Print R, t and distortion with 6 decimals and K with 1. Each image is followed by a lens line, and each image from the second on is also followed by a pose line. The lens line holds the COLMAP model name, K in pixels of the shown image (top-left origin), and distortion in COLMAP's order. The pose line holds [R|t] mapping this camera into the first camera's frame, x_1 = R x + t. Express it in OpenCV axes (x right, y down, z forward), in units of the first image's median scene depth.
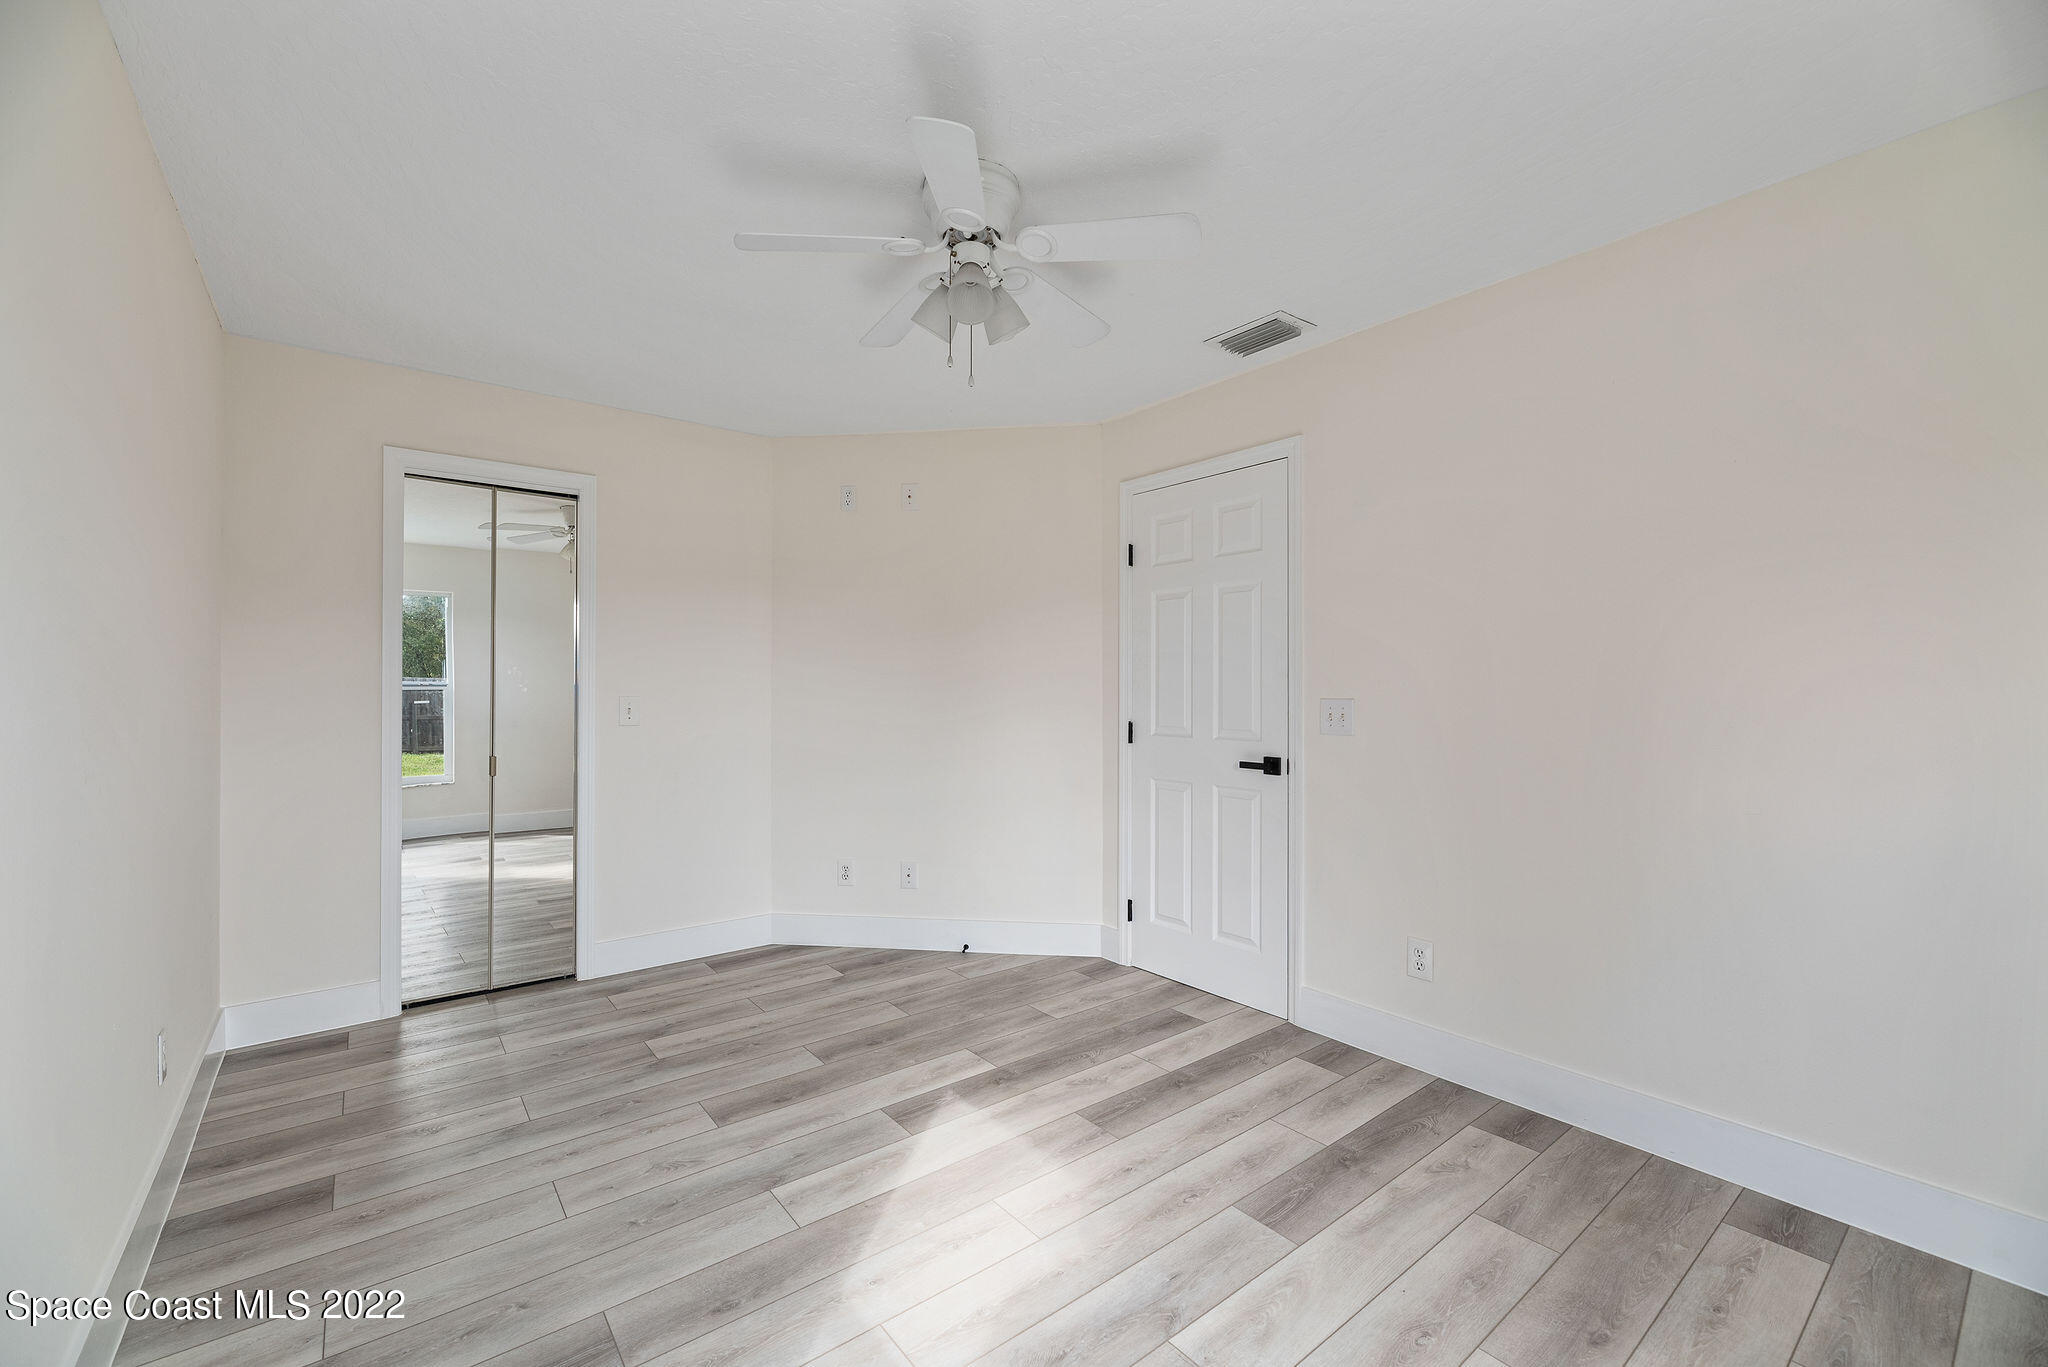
lens RADIAL K [[828.1, 0, 1024.0], [0, 828.1, 683.5], [0, 0, 1]] dist [-0.000507, -0.000177]
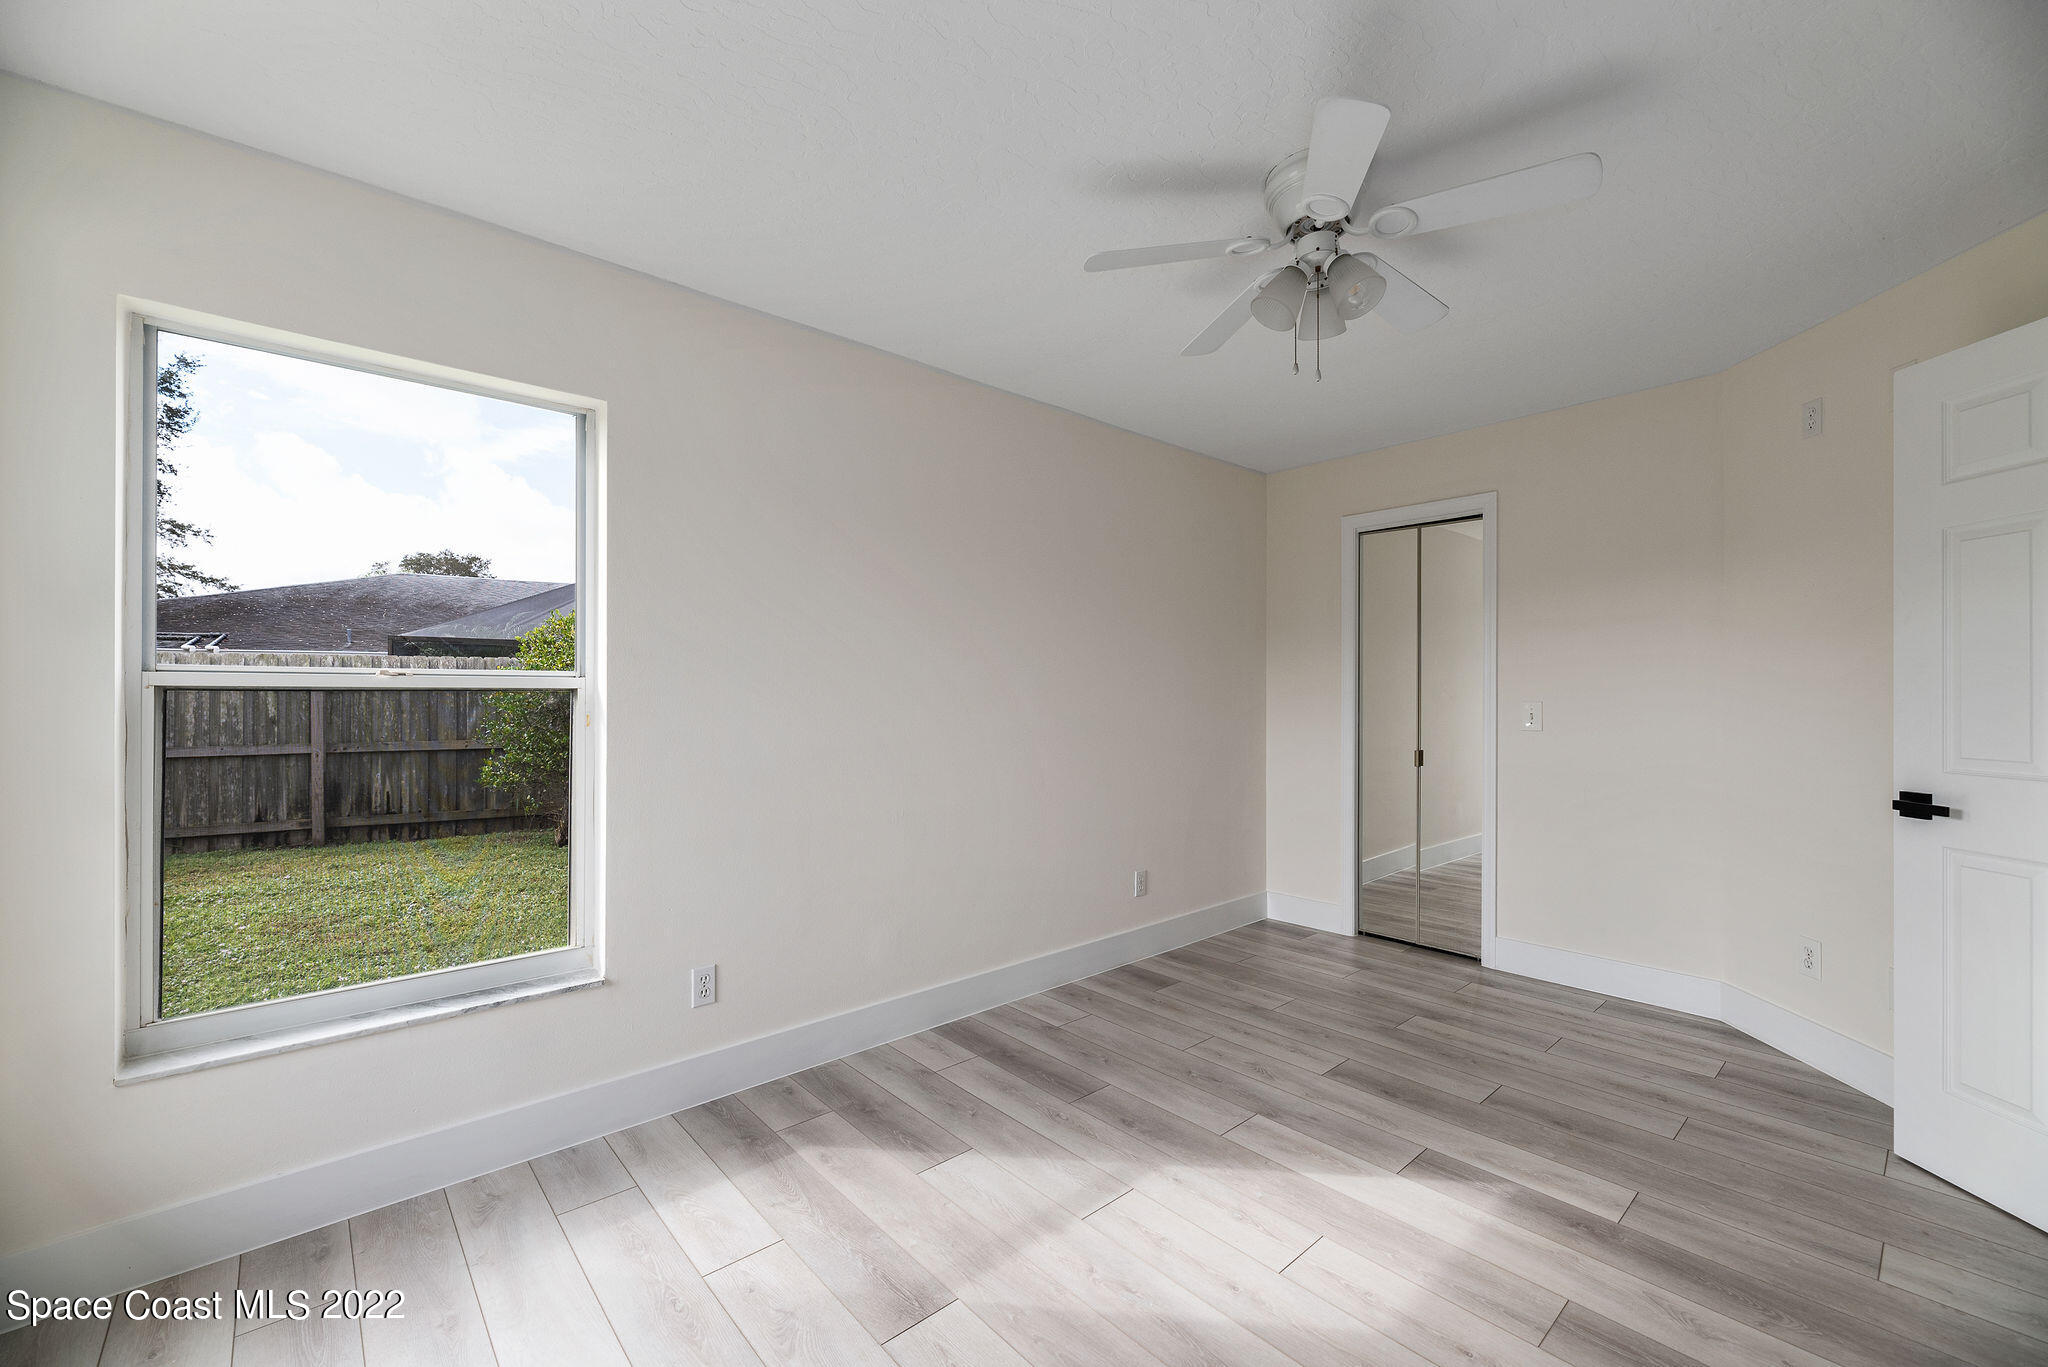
lens RADIAL K [[828.1, 0, 1024.0], [0, 828.1, 683.5], [0, 0, 1]] dist [-0.000507, -0.000177]
pose [[0.066067, -0.012659, -0.997735, 0.651170], [0.005650, 0.999908, -0.012312, 0.003981], [0.997799, -0.004824, 0.066133, 0.442217]]
